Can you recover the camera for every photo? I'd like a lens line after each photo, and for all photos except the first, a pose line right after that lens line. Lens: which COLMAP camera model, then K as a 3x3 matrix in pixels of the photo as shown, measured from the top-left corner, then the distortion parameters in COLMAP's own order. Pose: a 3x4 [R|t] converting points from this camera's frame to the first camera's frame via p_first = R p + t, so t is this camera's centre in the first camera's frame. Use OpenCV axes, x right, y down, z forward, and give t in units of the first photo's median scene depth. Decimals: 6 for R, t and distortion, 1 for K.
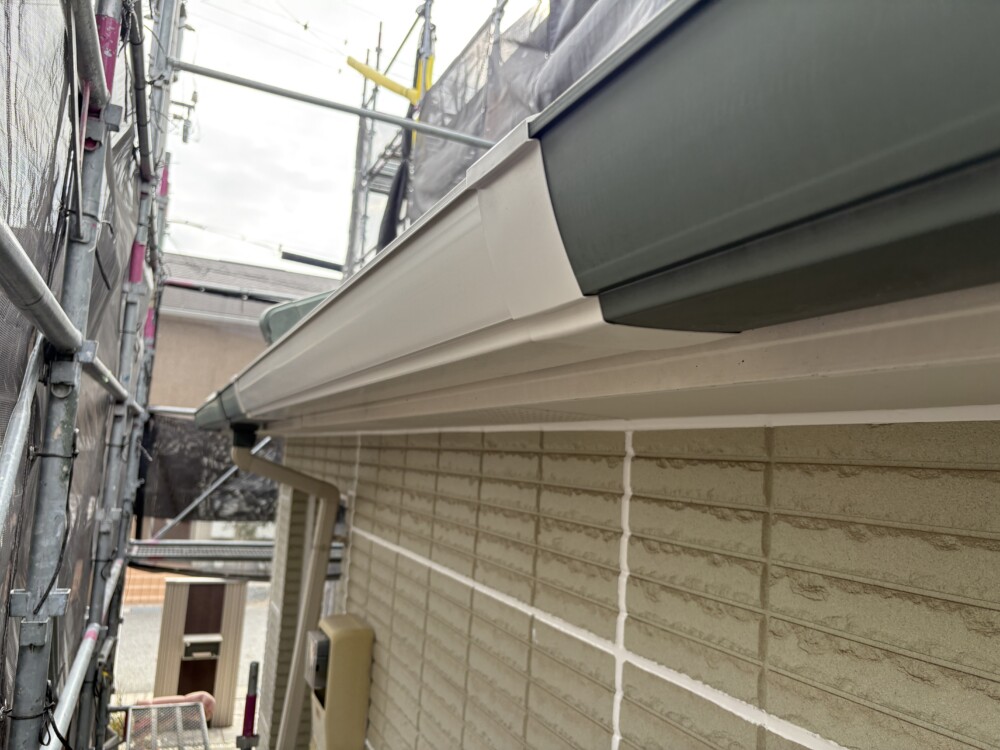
lens RADIAL K [[758.9, 0, 524.8], [0, 758.9, 376.9], [0, 0, 1]] dist [0.042434, -0.050538]
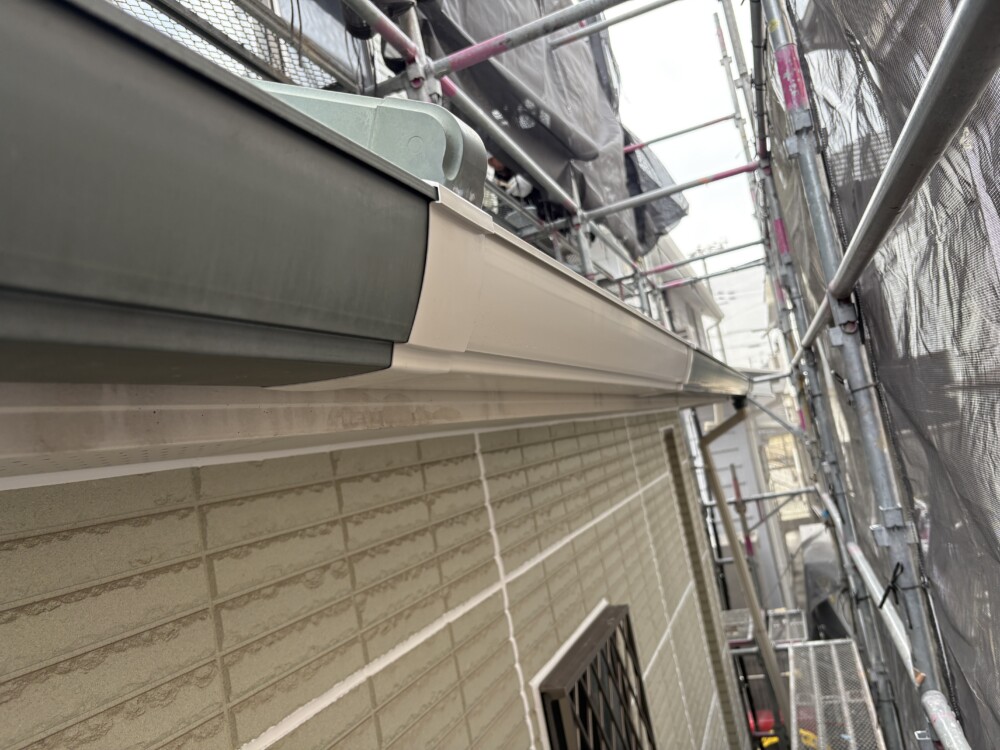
lens RADIAL K [[758.9, 0, 524.8], [0, 758.9, 376.9], [0, 0, 1]] dist [0.042434, -0.050538]
pose [[-0.709529, 0.148802, 0.688786, -0.809845], [0.075115, 0.987853, -0.136033, 0.135332], [-0.700661, -0.044781, -0.712088, 1.664788]]
